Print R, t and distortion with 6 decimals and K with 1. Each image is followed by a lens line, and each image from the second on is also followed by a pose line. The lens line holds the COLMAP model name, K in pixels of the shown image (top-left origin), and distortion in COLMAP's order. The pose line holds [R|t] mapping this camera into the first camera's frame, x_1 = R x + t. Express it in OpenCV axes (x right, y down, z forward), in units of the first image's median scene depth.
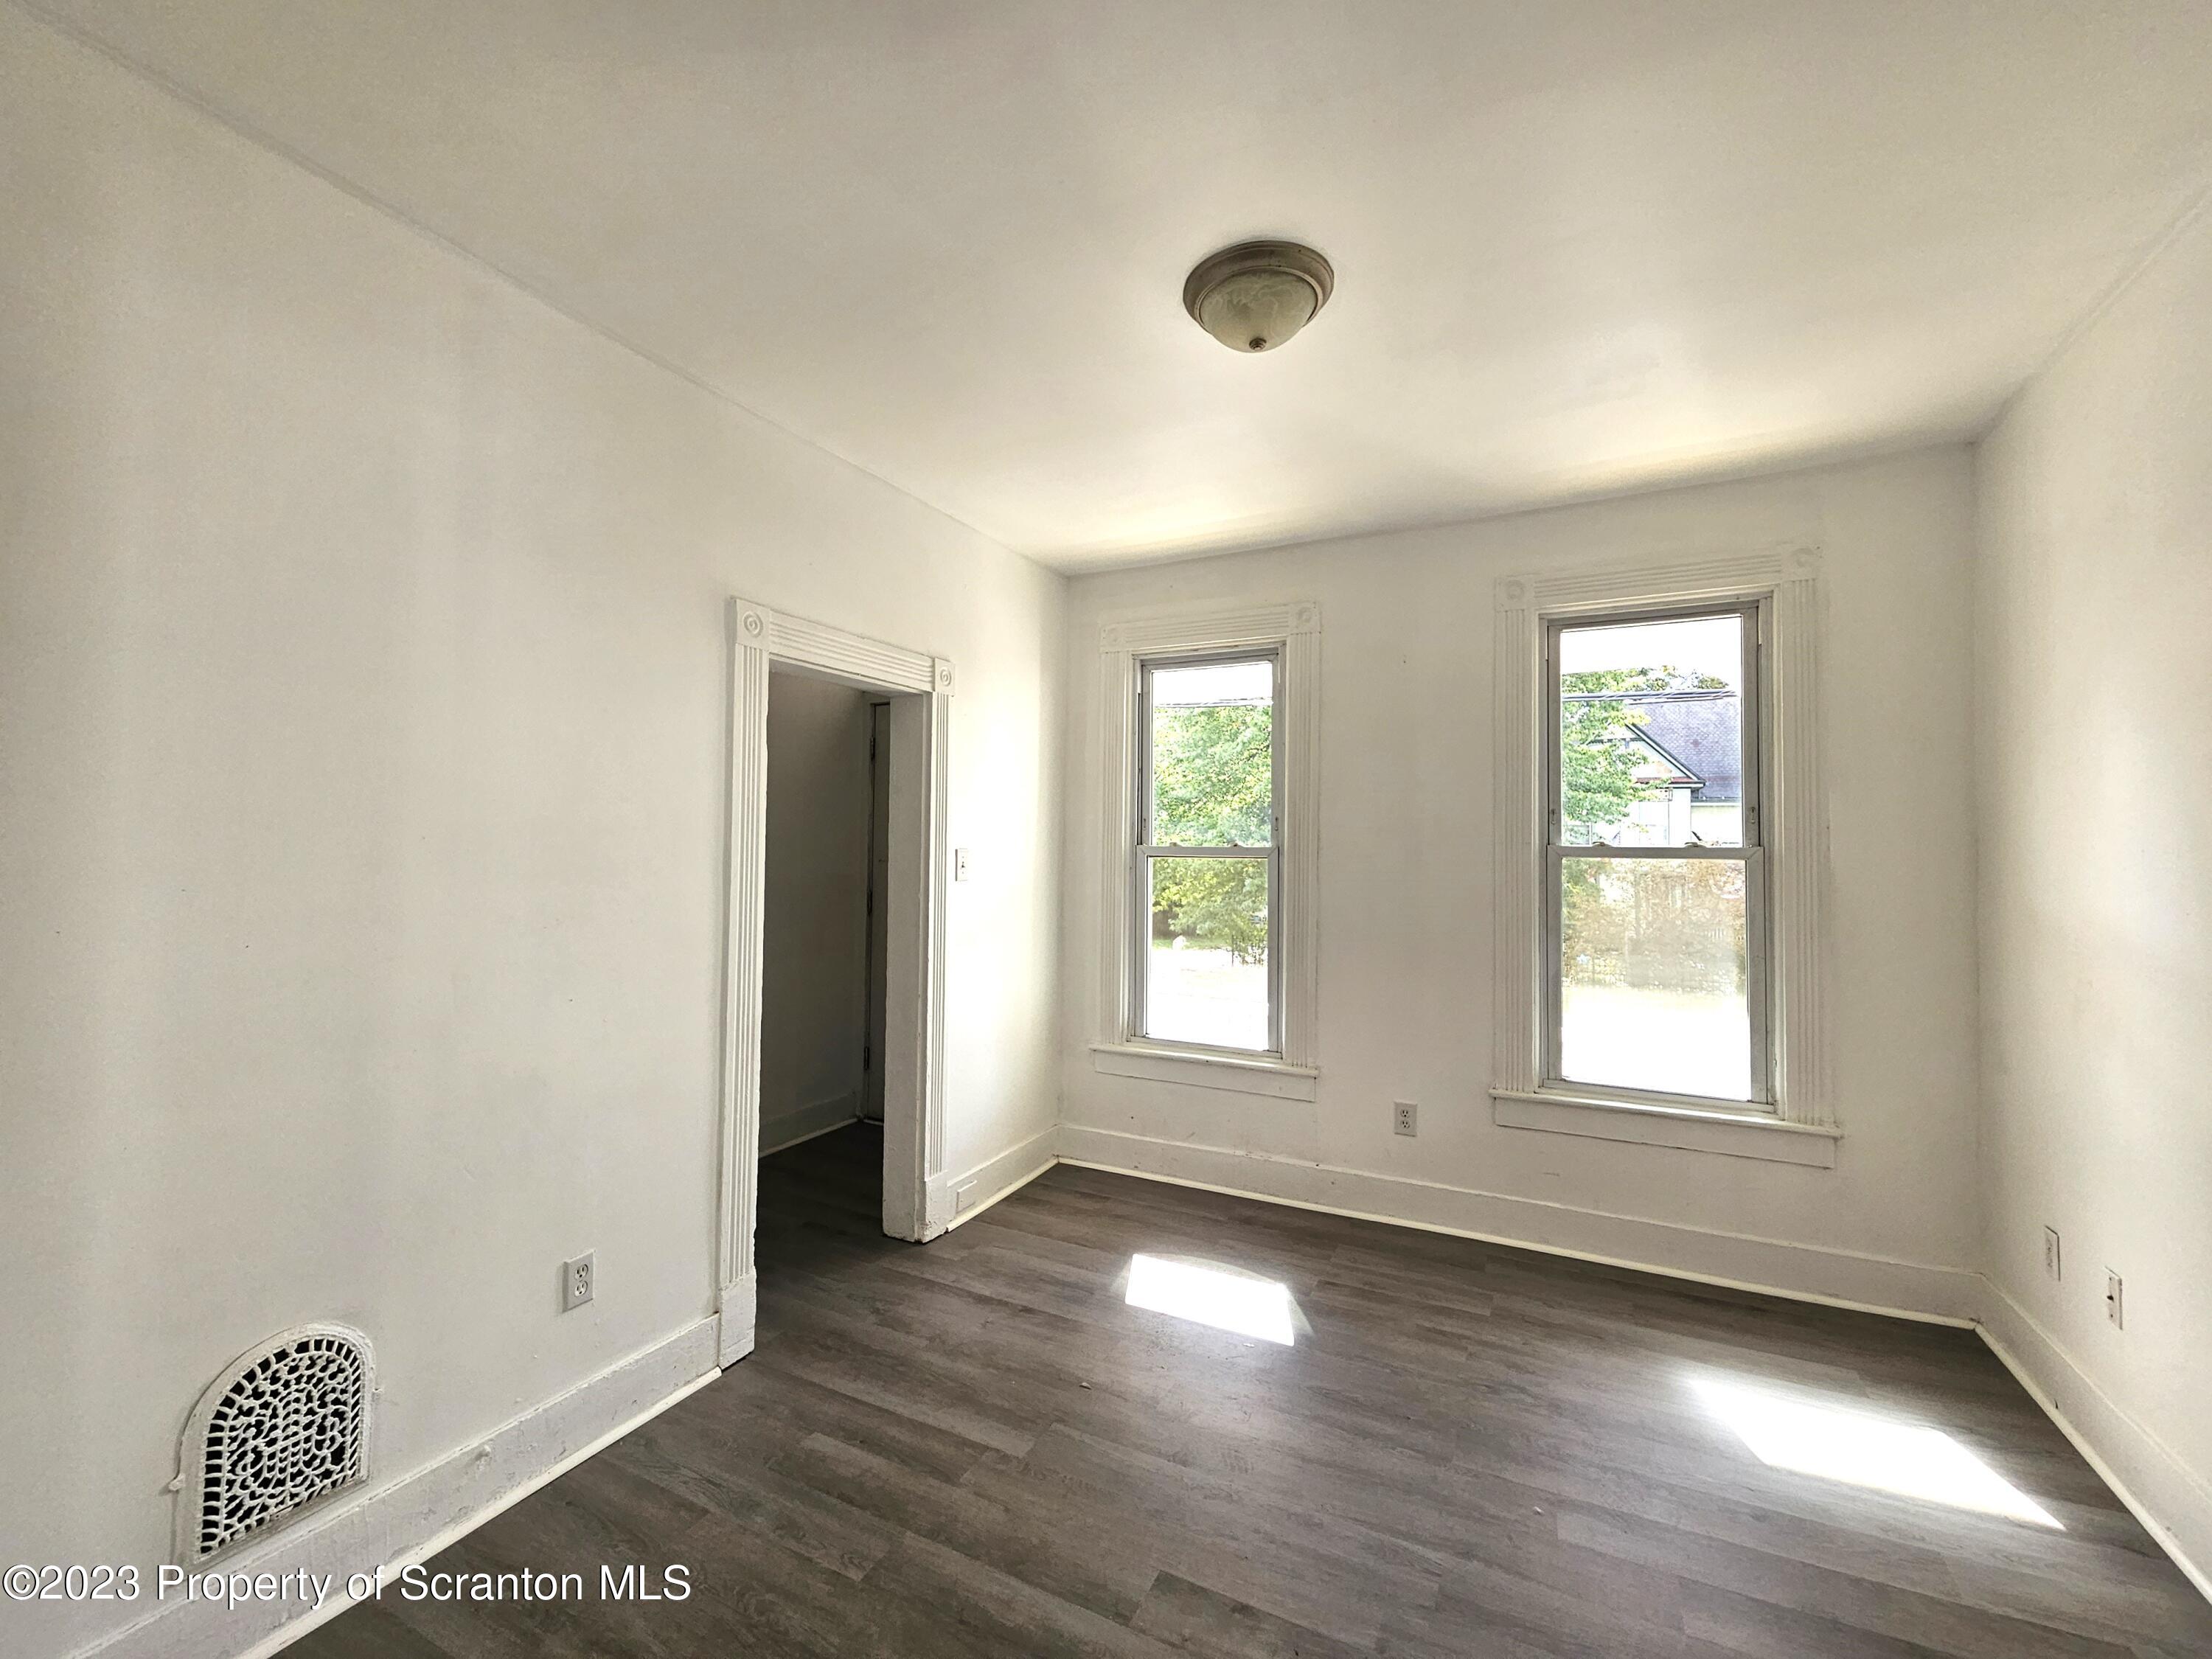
lens RADIAL K [[898.4, 0, 1106.0], [0, 898.4, 829.5], [0, 0, 1]] dist [0.001599, 0.000147]
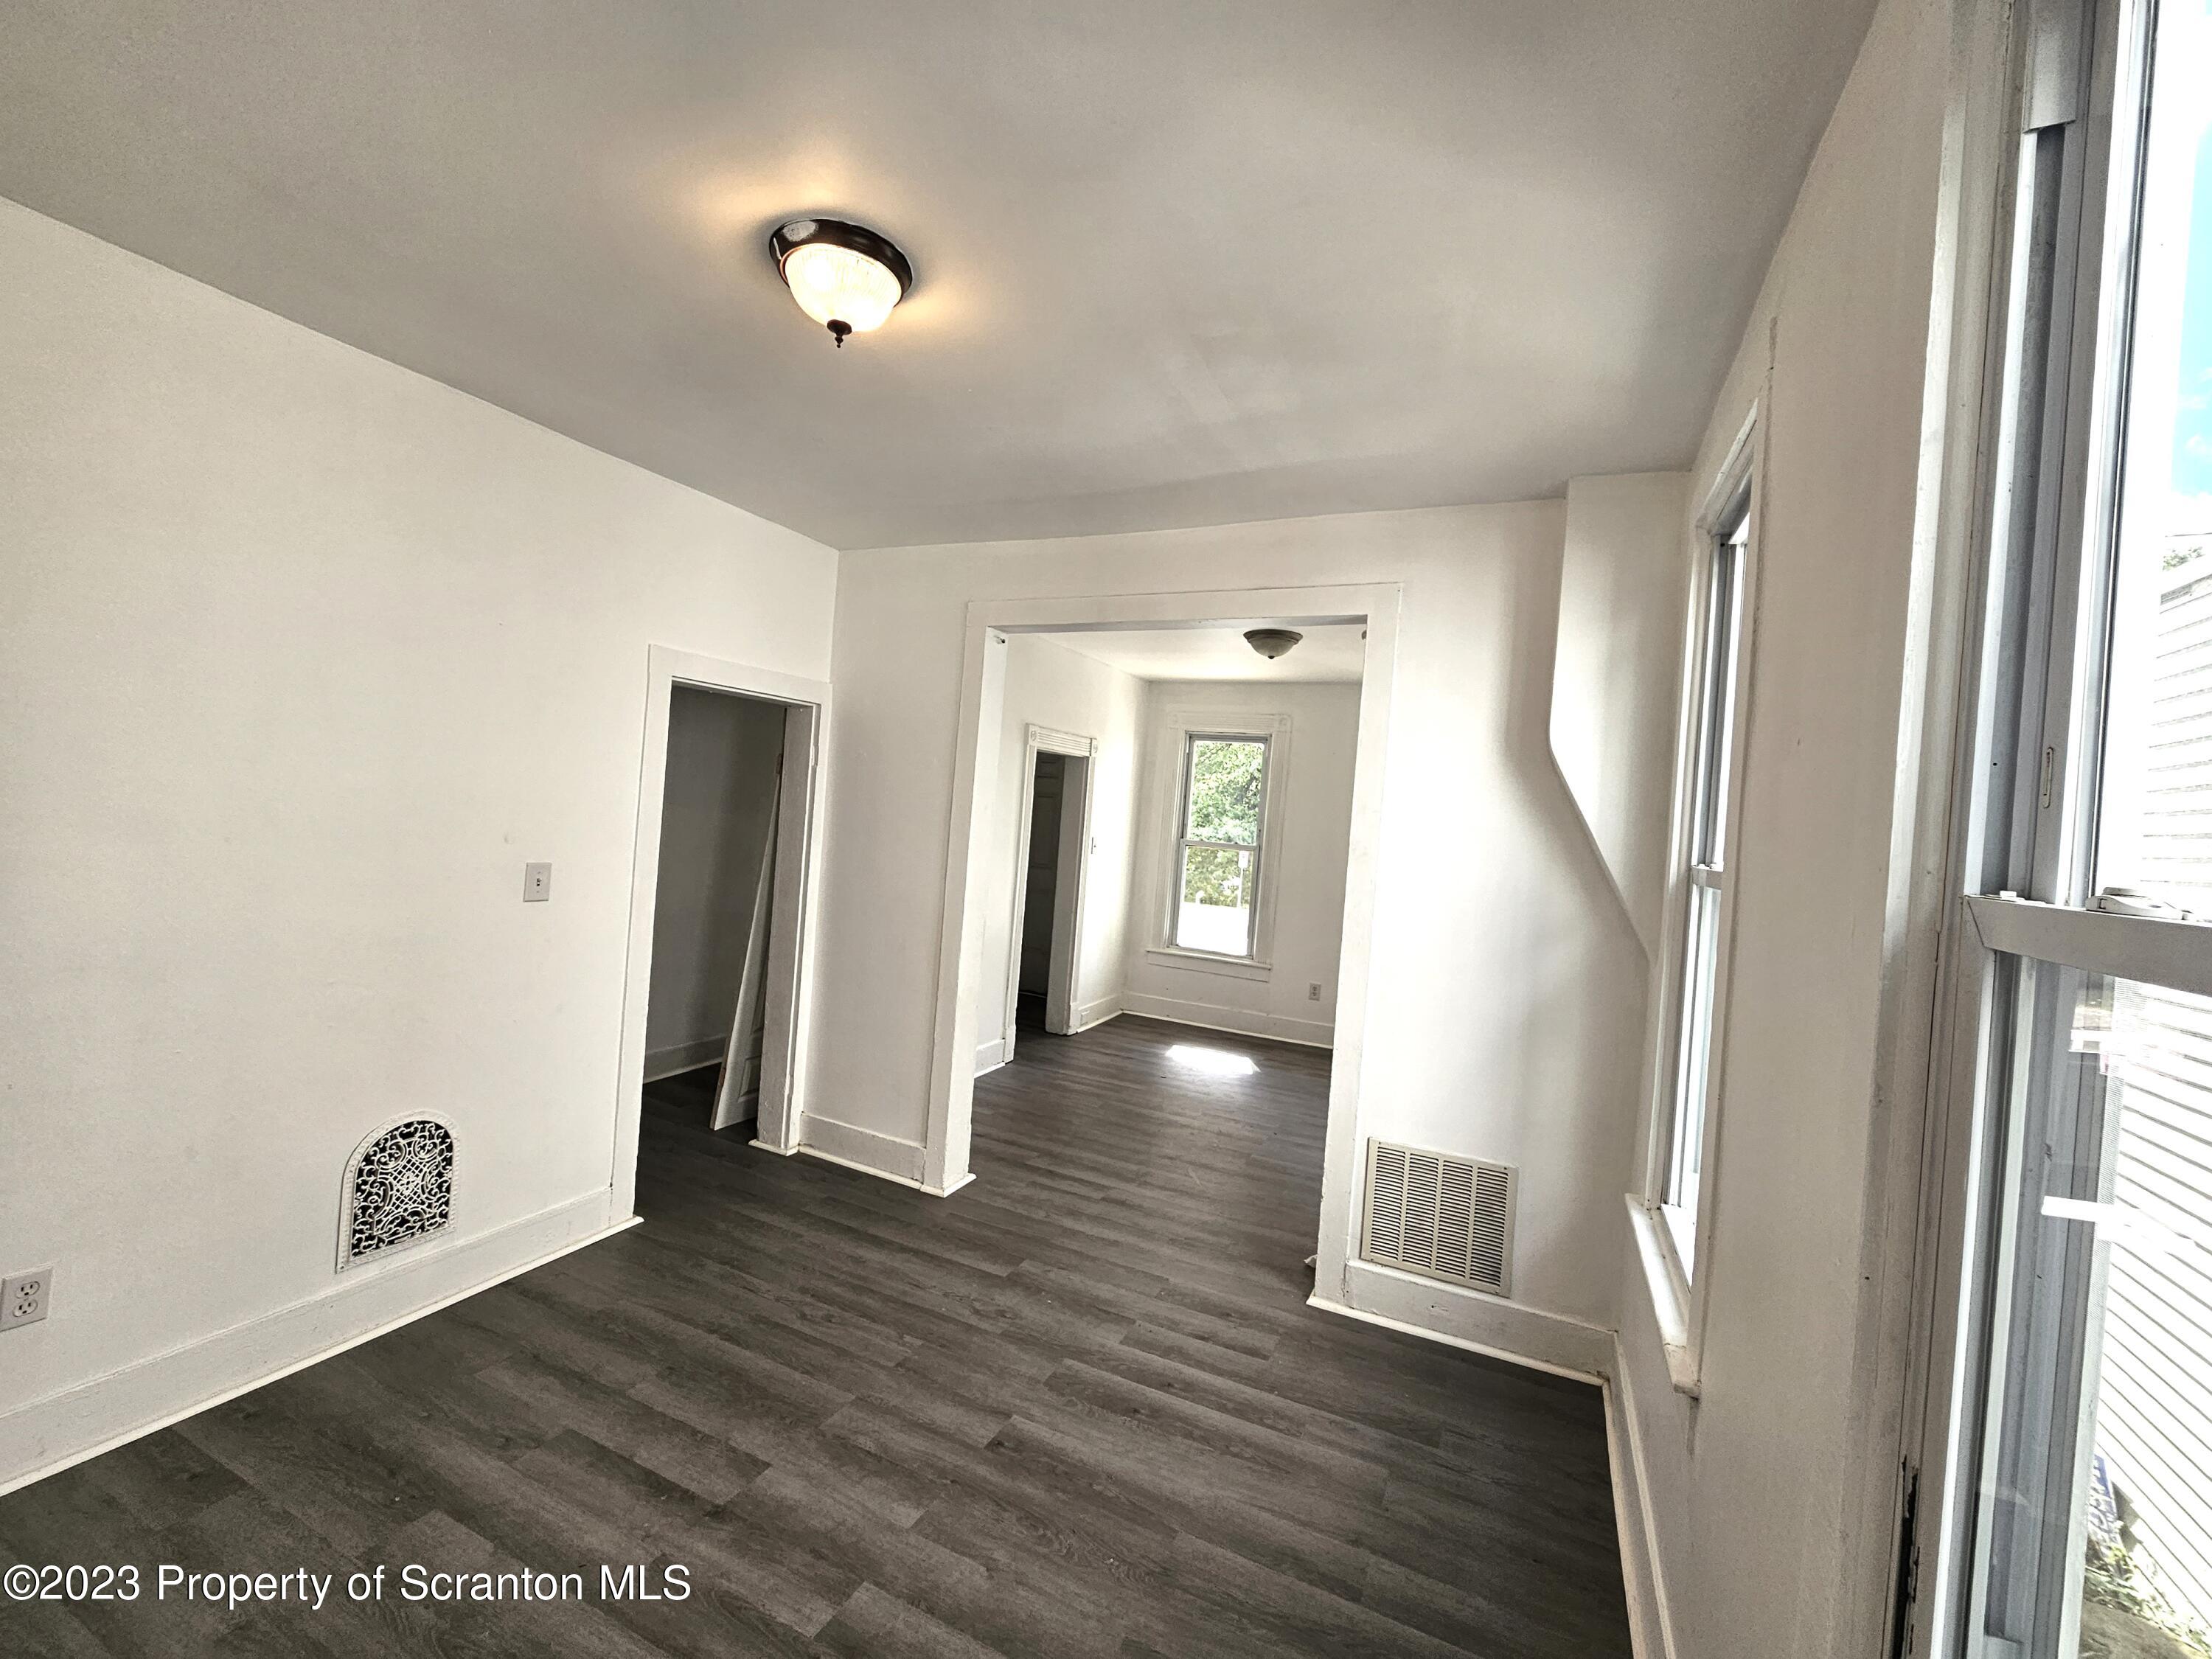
lens RADIAL K [[898.4, 0, 1106.0], [0, 898.4, 829.5], [0, 0, 1]] dist [0.001599, 0.000147]
pose [[0.996886, 0.069796, 0.036697, -0.197137], [-0.071344, 0.996536, 0.042740, -0.073423], [-0.033587, -0.045225, 0.998412, -0.846102]]
